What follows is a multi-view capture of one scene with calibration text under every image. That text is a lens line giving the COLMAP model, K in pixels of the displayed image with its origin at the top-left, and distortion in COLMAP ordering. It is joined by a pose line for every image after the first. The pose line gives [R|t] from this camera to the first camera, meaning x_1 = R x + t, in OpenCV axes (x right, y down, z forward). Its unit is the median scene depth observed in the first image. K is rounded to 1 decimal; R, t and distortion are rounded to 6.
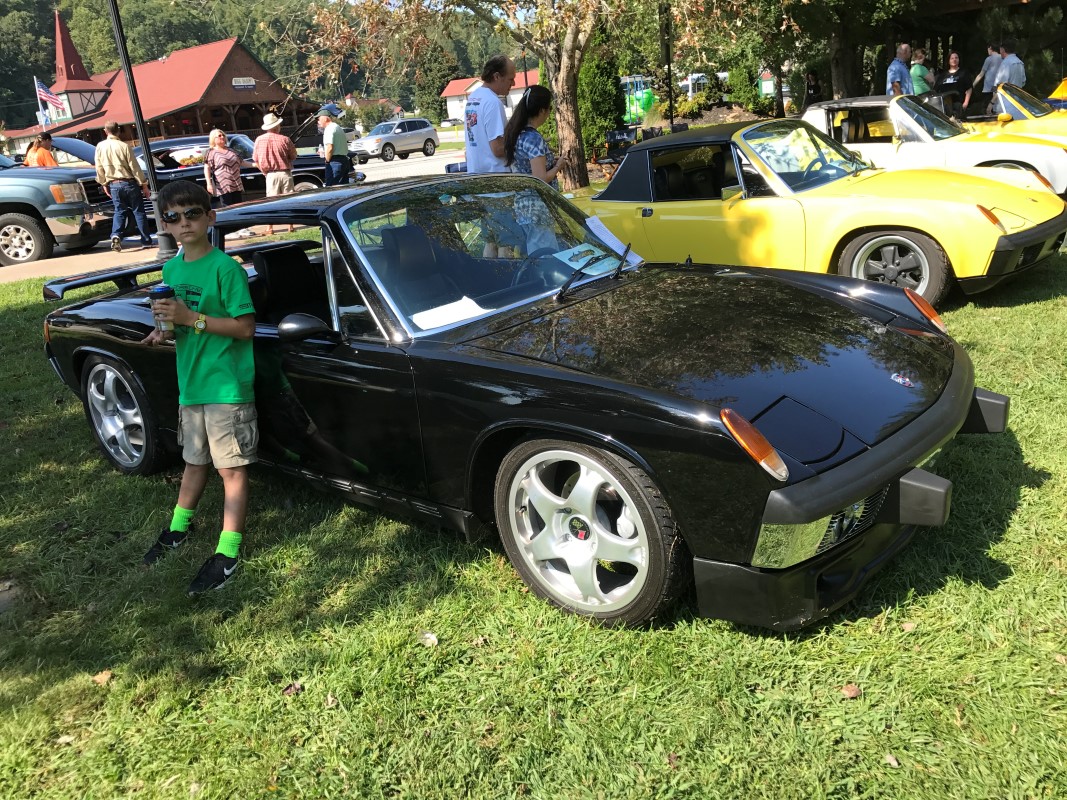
lens RADIAL K [[874.8, 0, 530.1], [0, 874.8, 397.8], [0, 0, 1]] dist [0.012720, -0.007638]
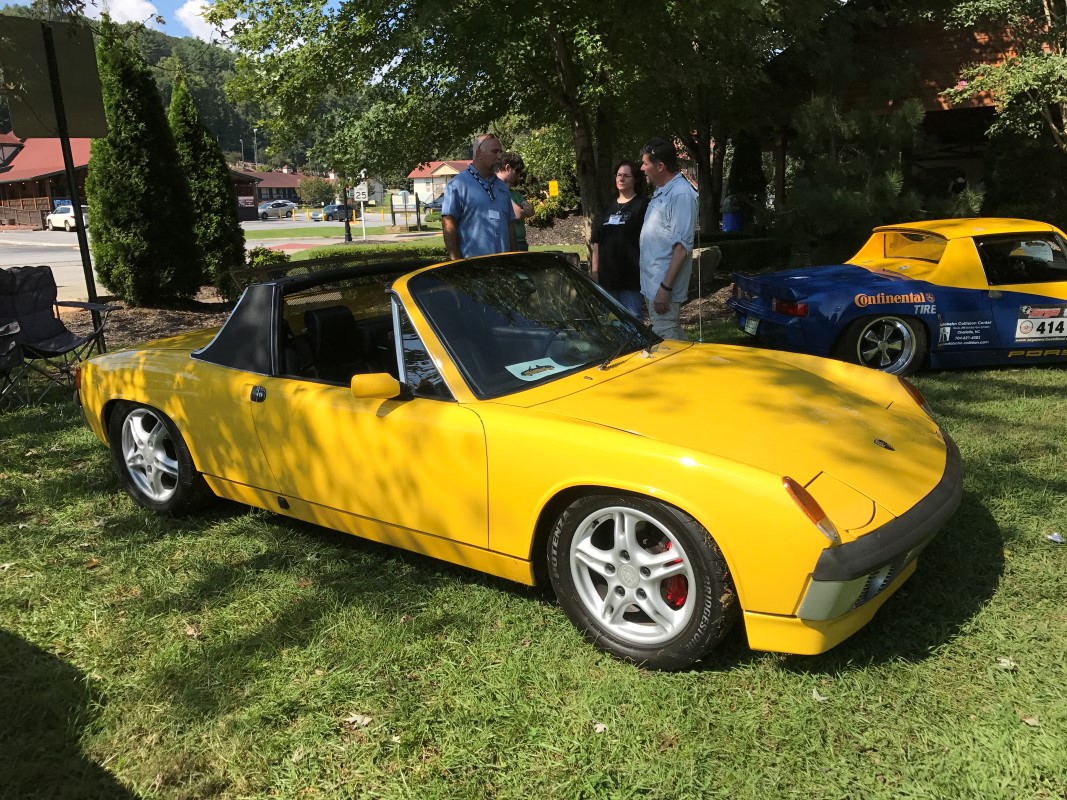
lens RADIAL K [[872.2, 0, 528.0], [0, 872.2, 404.3], [0, 0, 1]] dist [0.015040, 0.005739]
pose [[0.997431, 0.071570, 0.002949, 0.358456], [-0.071072, 0.993939, -0.083865, -0.178237], [-0.008934, 0.083440, 0.996473, 0.437263]]
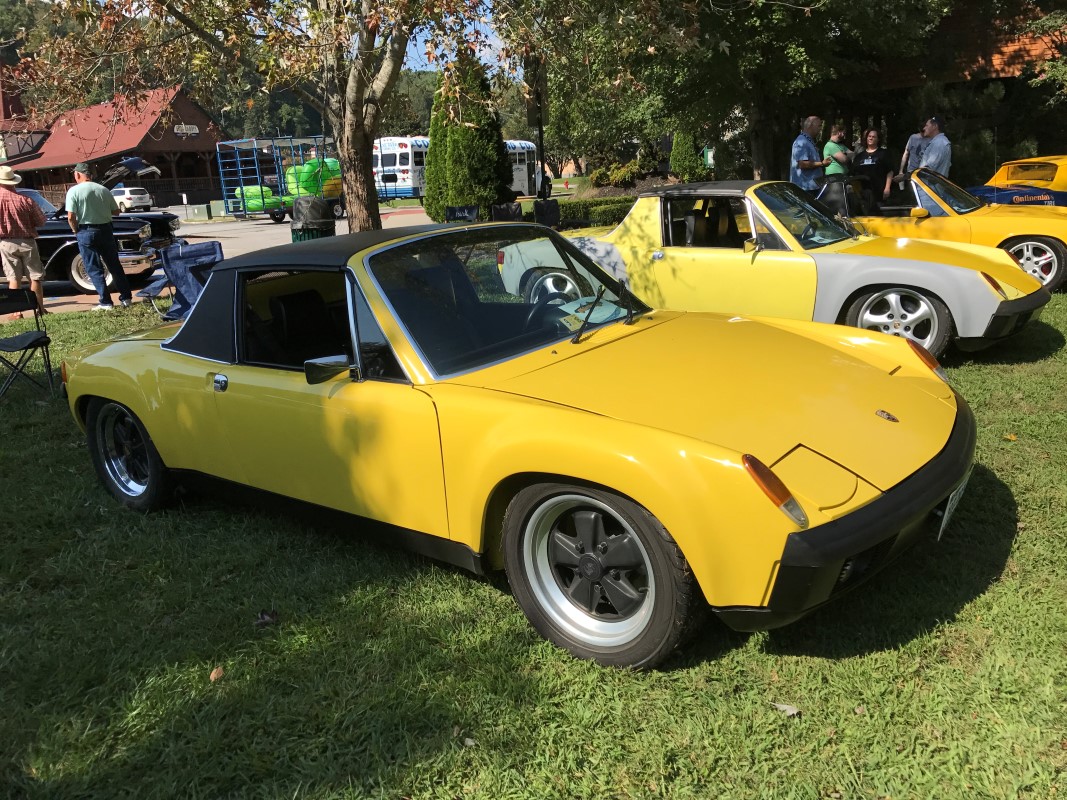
lens RADIAL K [[871.7, 0, 533.5], [0, 871.7, 400.0], [0, 0, 1]] dist [0.017129, -0.012461]
pose [[0.998644, 0.029270, 0.043046, 0.103672], [-0.026647, 0.997824, -0.060307, -0.059076], [-0.044718, 0.059078, 0.997251, 0.152265]]
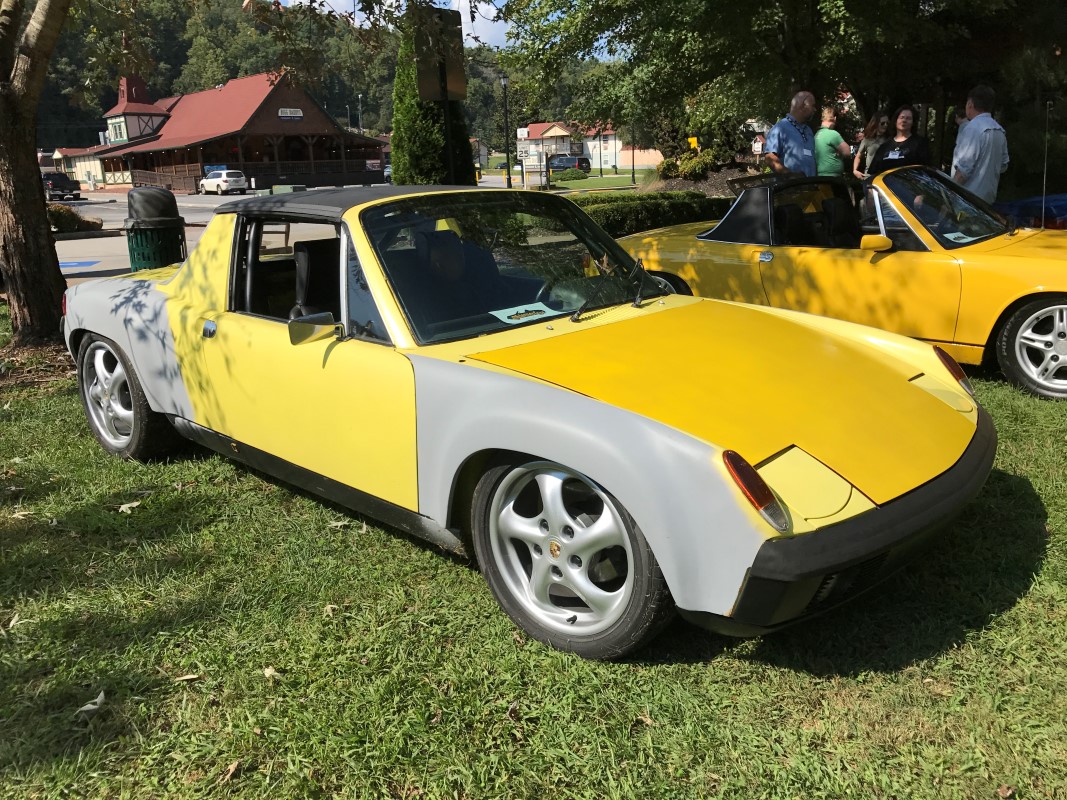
lens RADIAL K [[874.8, 0, 530.1], [0, 874.8, 397.8], [0, 0, 1]] dist [0.012720, -0.007638]
pose [[0.991625, 0.083997, -0.098108, 0.251847], [-0.088488, 0.995176, -0.042351, -0.123879], [0.094078, 0.050678, 0.994274, 0.324497]]
